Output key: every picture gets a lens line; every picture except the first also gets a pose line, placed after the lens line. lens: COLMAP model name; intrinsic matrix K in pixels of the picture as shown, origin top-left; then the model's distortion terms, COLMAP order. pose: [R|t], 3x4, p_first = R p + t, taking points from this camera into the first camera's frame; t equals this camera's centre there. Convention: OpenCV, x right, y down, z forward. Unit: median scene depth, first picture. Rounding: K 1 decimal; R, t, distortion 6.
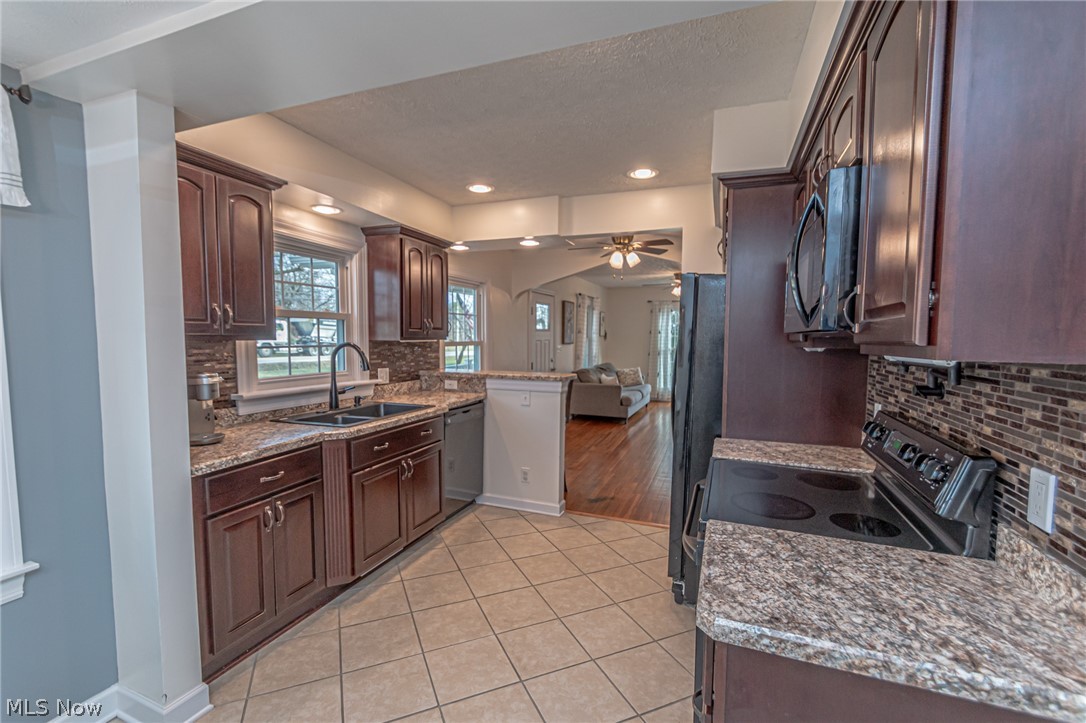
lens RADIAL K [[473.1, 0, 541.6], [0, 473.1, 365.5], [0, 0, 1]] dist [-0.000015, 0.000098]
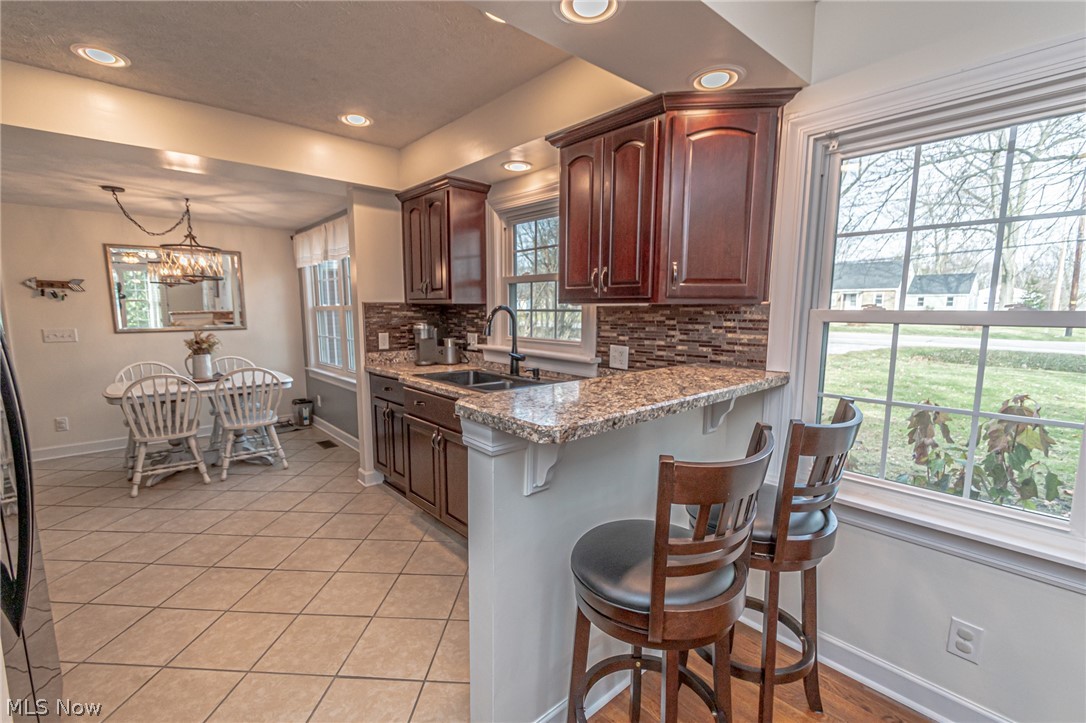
lens RADIAL K [[473.1, 0, 541.2], [0, 473.1, 367.6], [0, 0, 1]] dist [-0.000015, 0.000098]
pose [[-0.458777, 0.105433, -0.882274, 0.400559], [-0.064939, 0.986301, 0.151632, -0.073748], [0.886175, 0.126859, -0.445646, 1.484703]]
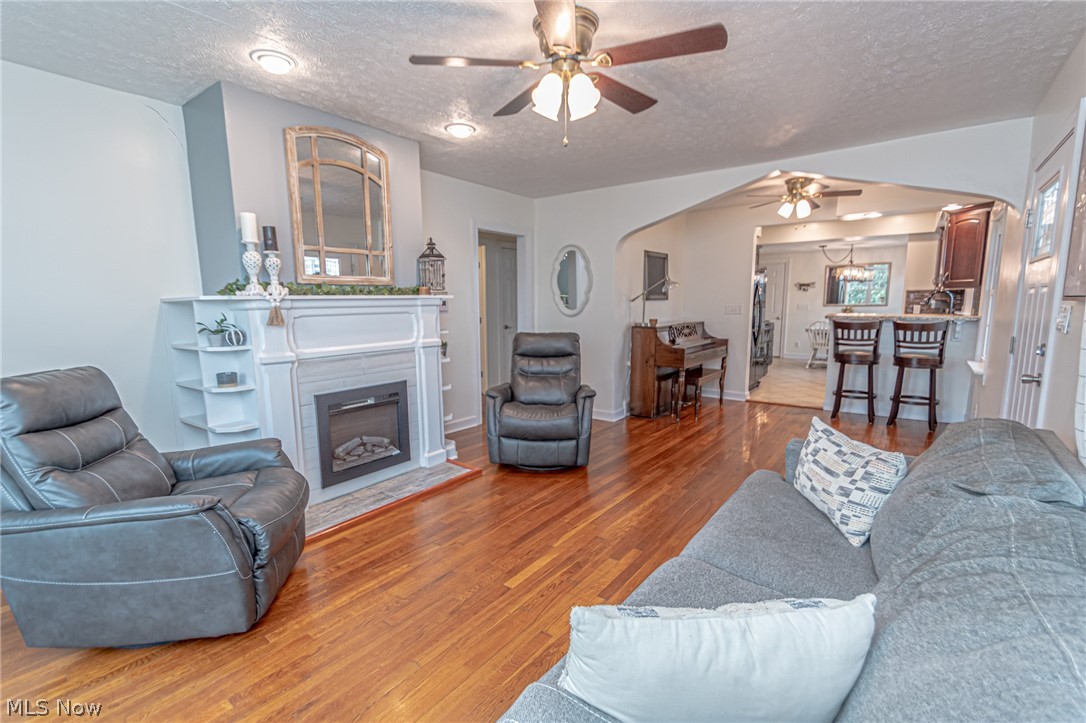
lens RADIAL K [[473.1, 0, 543.0], [0, 473.1, 364.1], [0, 0, 1]] dist [-0.000015, 0.000098]
pose [[-0.957556, -0.033627, 0.286277, 0.473403], [0.026613, 0.978616, 0.203968, -0.119454], [-0.287014, 0.202929, -0.936185, 2.181315]]
